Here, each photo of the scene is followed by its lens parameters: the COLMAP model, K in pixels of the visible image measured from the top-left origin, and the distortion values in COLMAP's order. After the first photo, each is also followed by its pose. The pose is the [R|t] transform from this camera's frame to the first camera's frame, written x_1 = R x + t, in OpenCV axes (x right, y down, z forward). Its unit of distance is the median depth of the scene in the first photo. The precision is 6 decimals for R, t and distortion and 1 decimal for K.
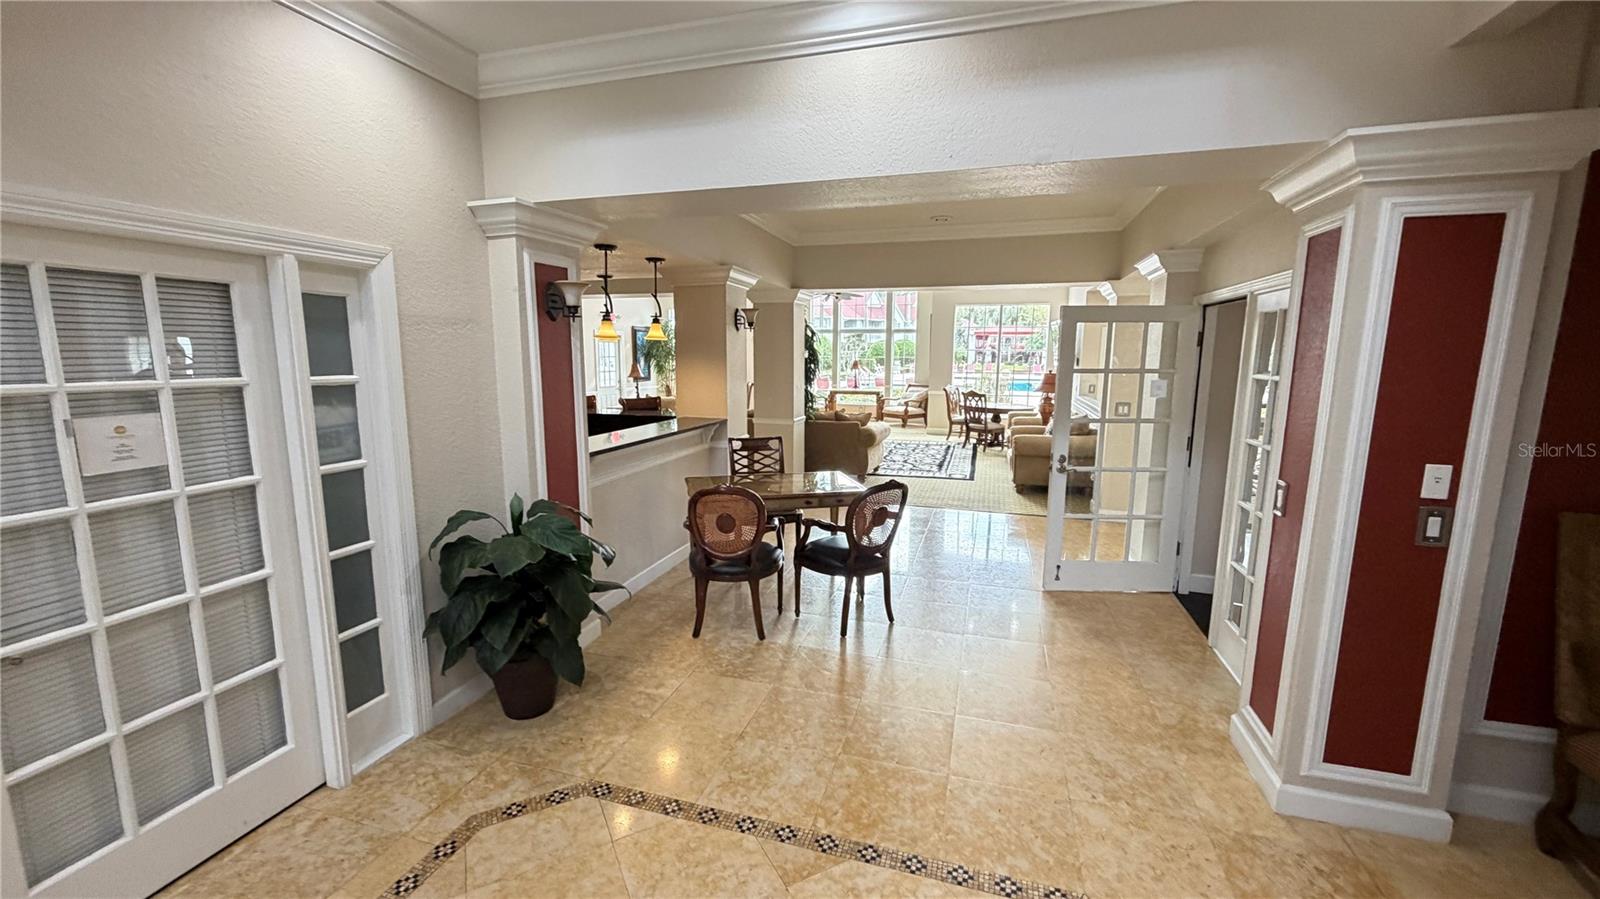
lens RADIAL K [[645.0, 0, 796.8], [0, 645.0, 452.7], [0, 0, 1]] dist [-0.000268, 0.000247]
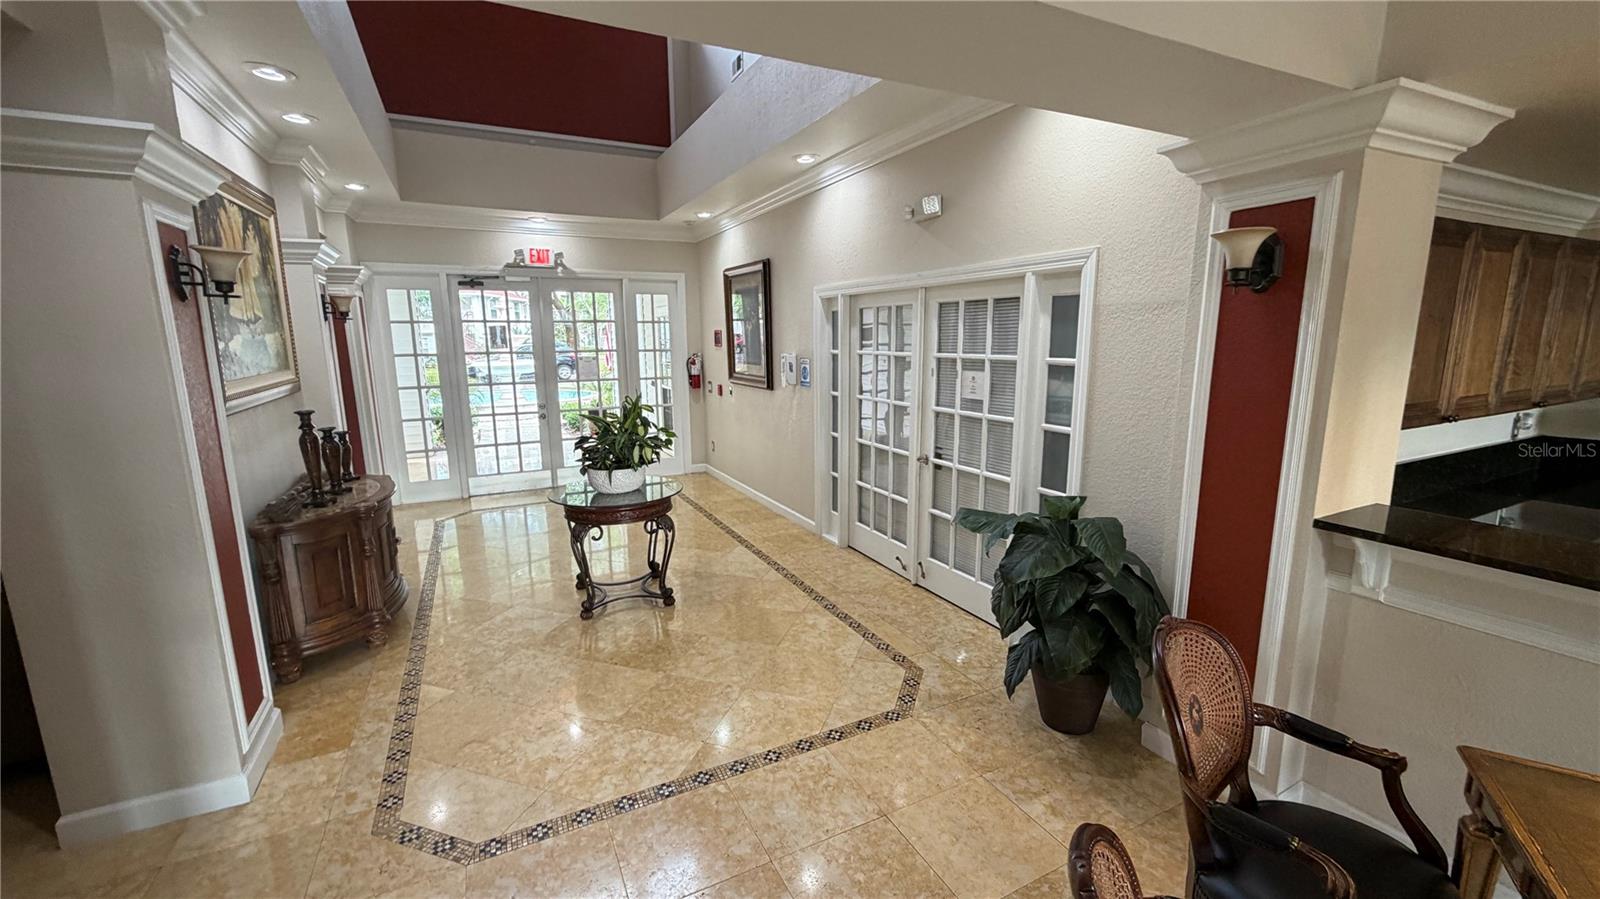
lens RADIAL K [[645.0, 0, 796.8], [0, 645.0, 452.7], [0, 0, 1]] dist [-0.000268, 0.000247]
pose [[-0.729552, 0.122963, -0.672781, 0.603725], [-0.100270, 0.953845, 0.283064, -0.268623], [0.676535, 0.273969, -0.683550, 1.689484]]
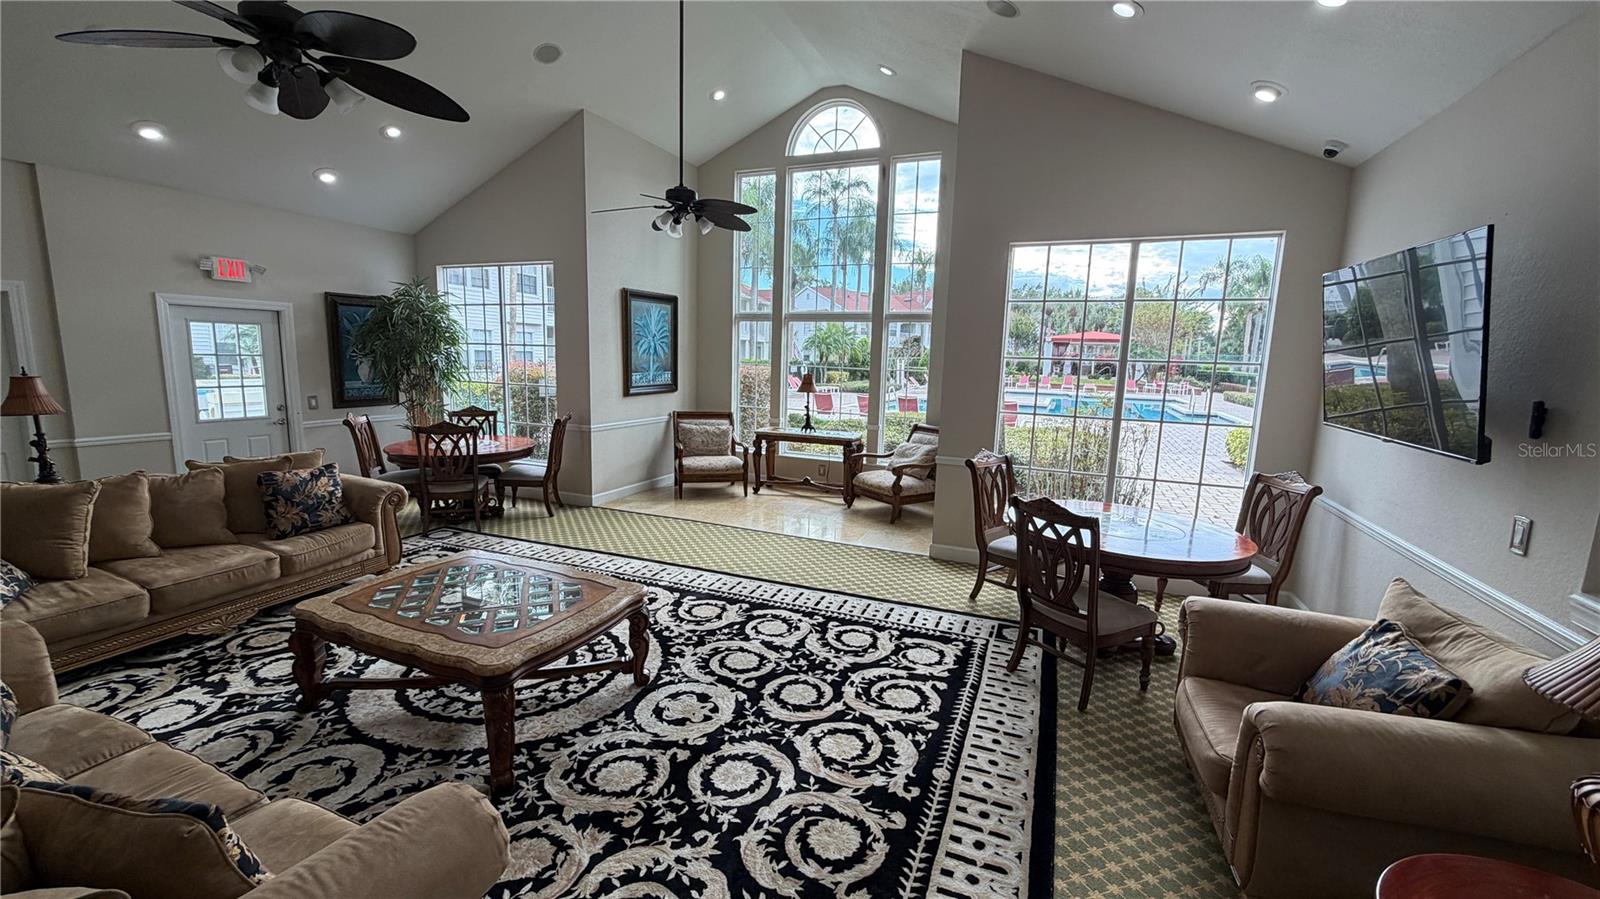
lens RADIAL K [[645.0, 0, 796.8], [0, 645.0, 452.7], [0, 0, 1]] dist [-0.000268, 0.000247]
pose [[0.994095, 0.038168, -0.101575, 0.144723], [-0.038890, 0.999230, -0.005133, -0.084034], [0.101301, 0.009053, 0.994815, 0.525740]]
